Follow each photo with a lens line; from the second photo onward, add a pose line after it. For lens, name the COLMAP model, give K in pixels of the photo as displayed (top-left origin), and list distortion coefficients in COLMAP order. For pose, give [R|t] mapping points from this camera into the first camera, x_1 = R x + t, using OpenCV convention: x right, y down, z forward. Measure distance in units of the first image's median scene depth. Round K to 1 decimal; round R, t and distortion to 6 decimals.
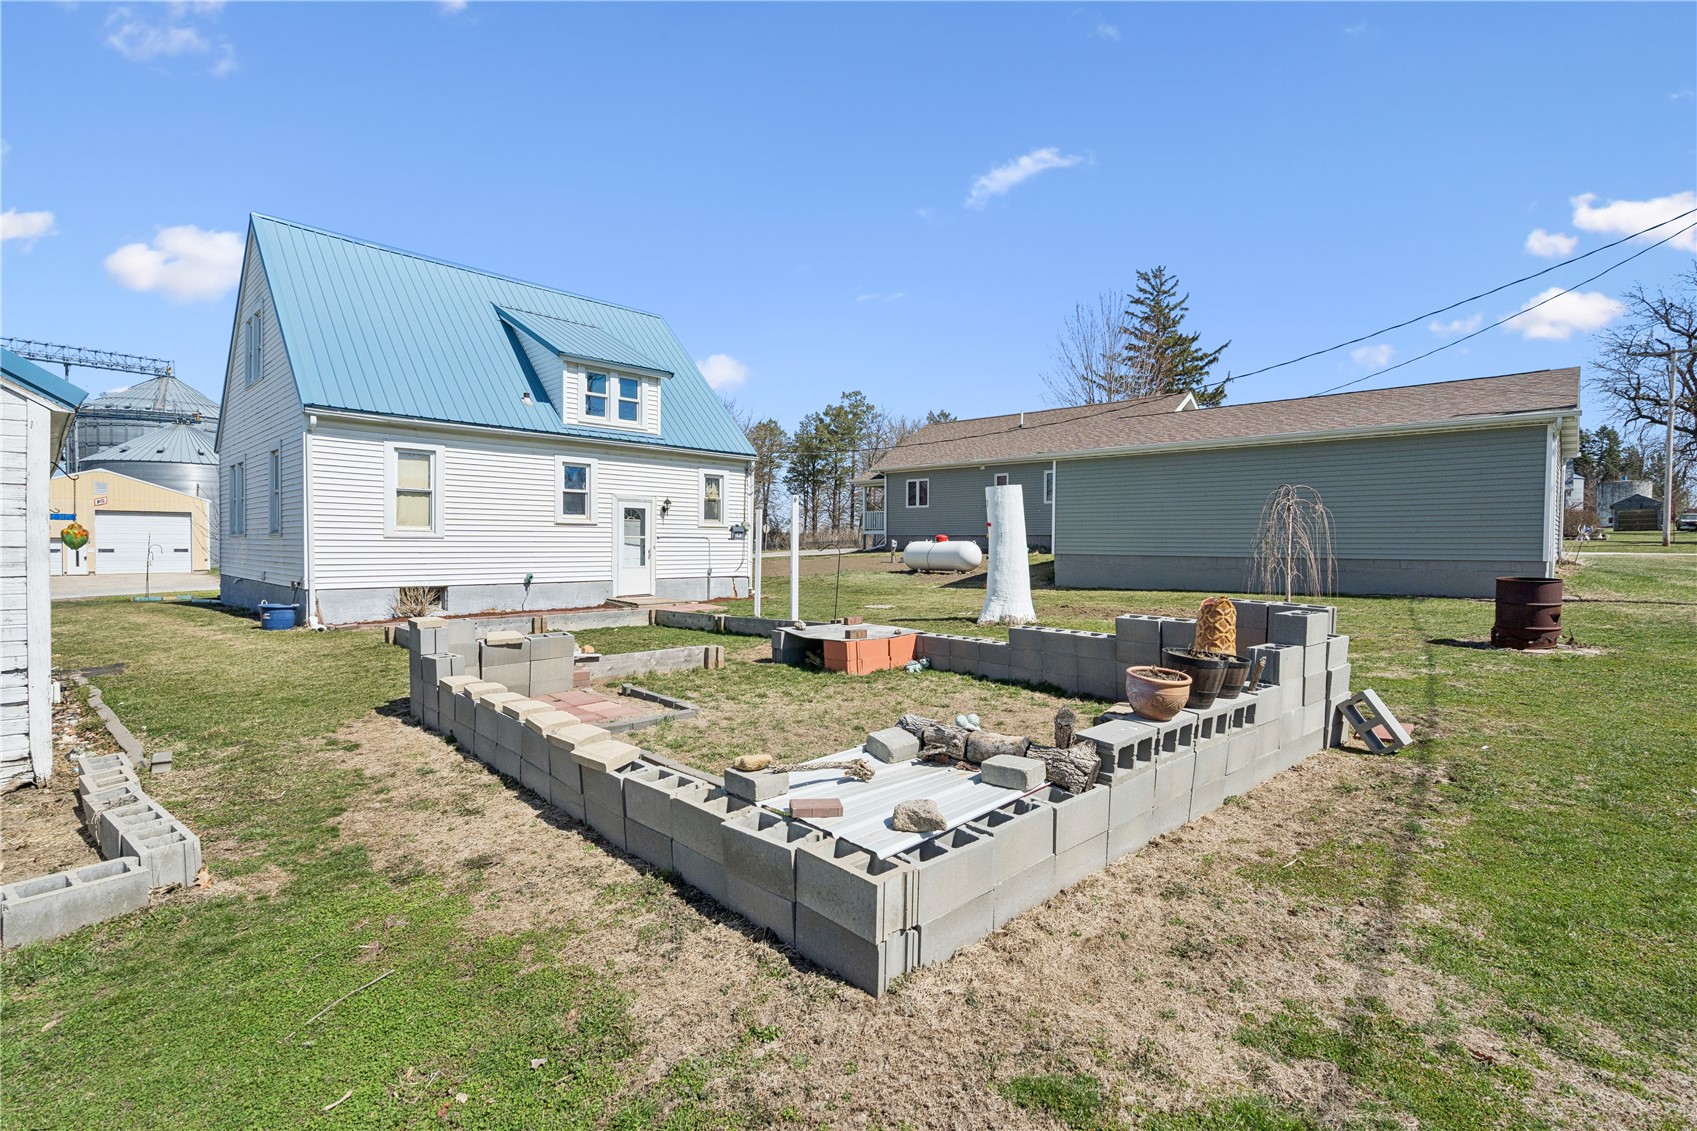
lens RADIAL K [[774.0, 0, 849.3], [0, 774.0, 560.5], [0, 0, 1]] dist [-0.004791, 0.002043]
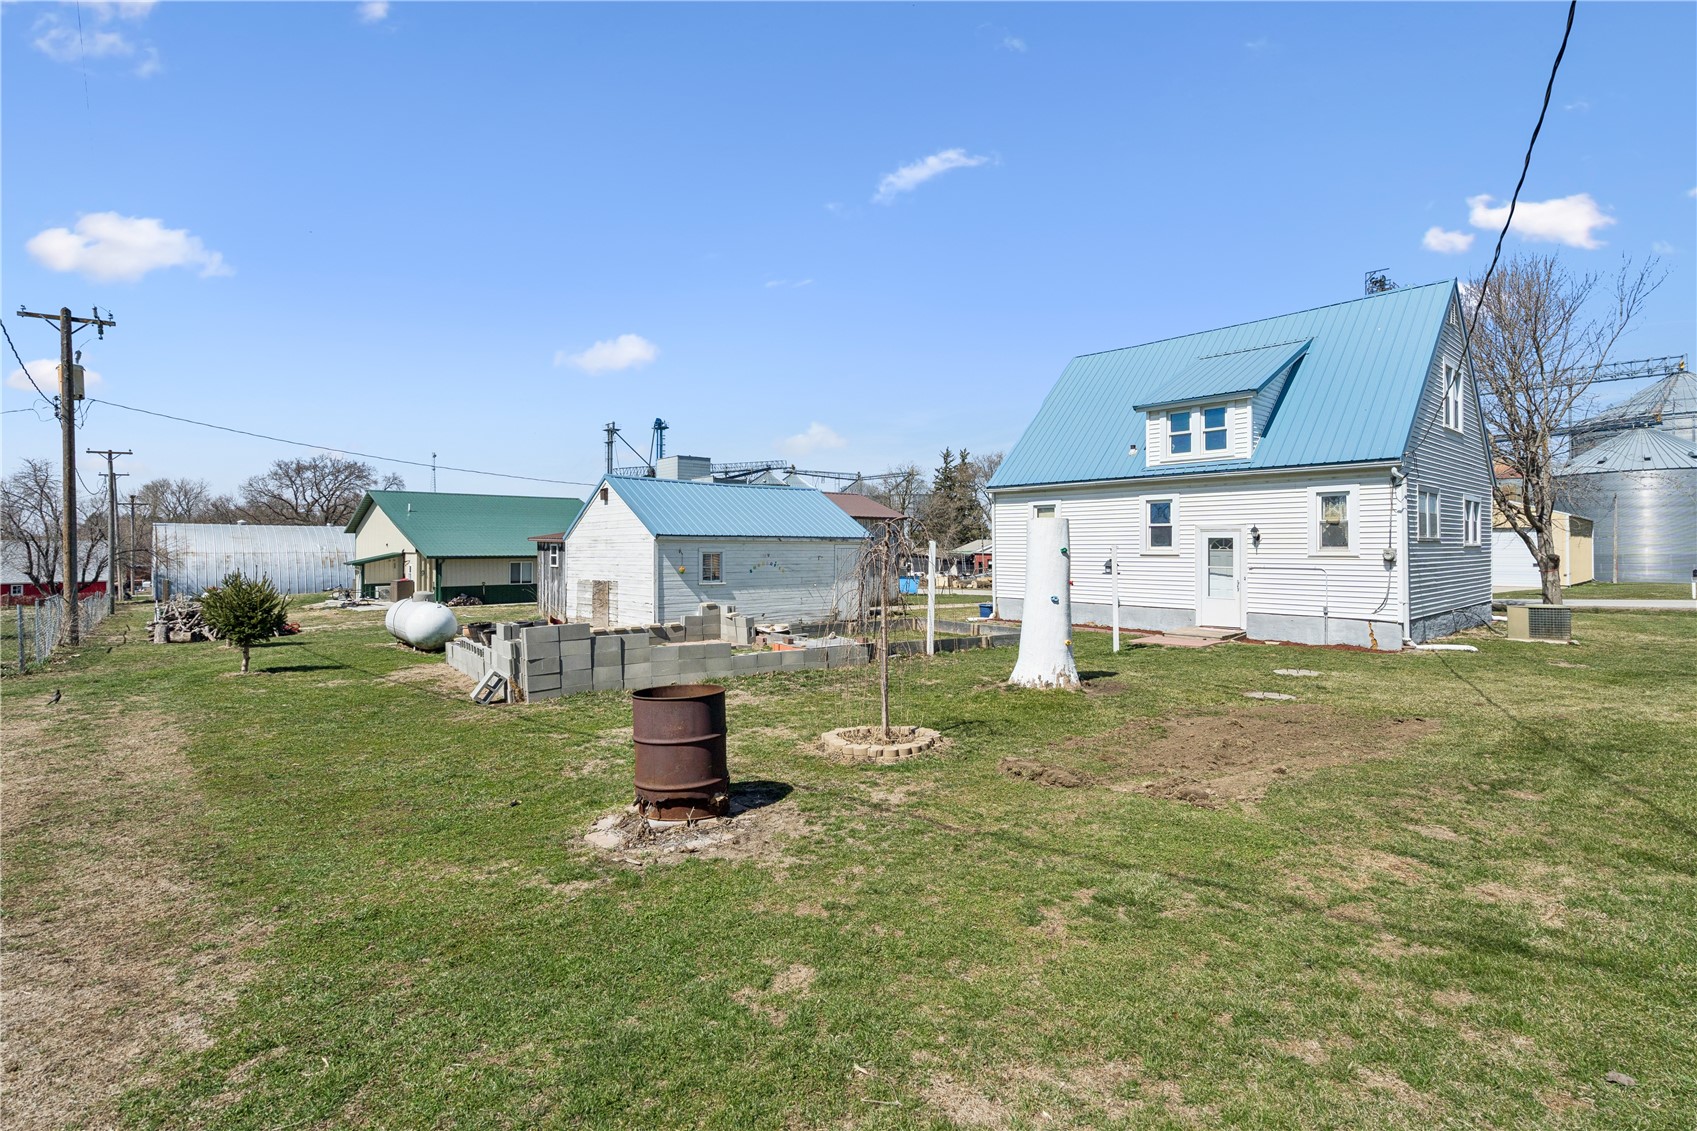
lens RADIAL K [[774.0, 0, 844.4], [0, 774.0, 560.0], [0, 0, 1]] dist [-0.004791, 0.002043]
pose [[-0.075070, 0.010636, -0.997122, 0.742945], [-0.021914, 0.999684, 0.012313, -0.041872], [0.996937, 0.022776, -0.074814, 0.602793]]
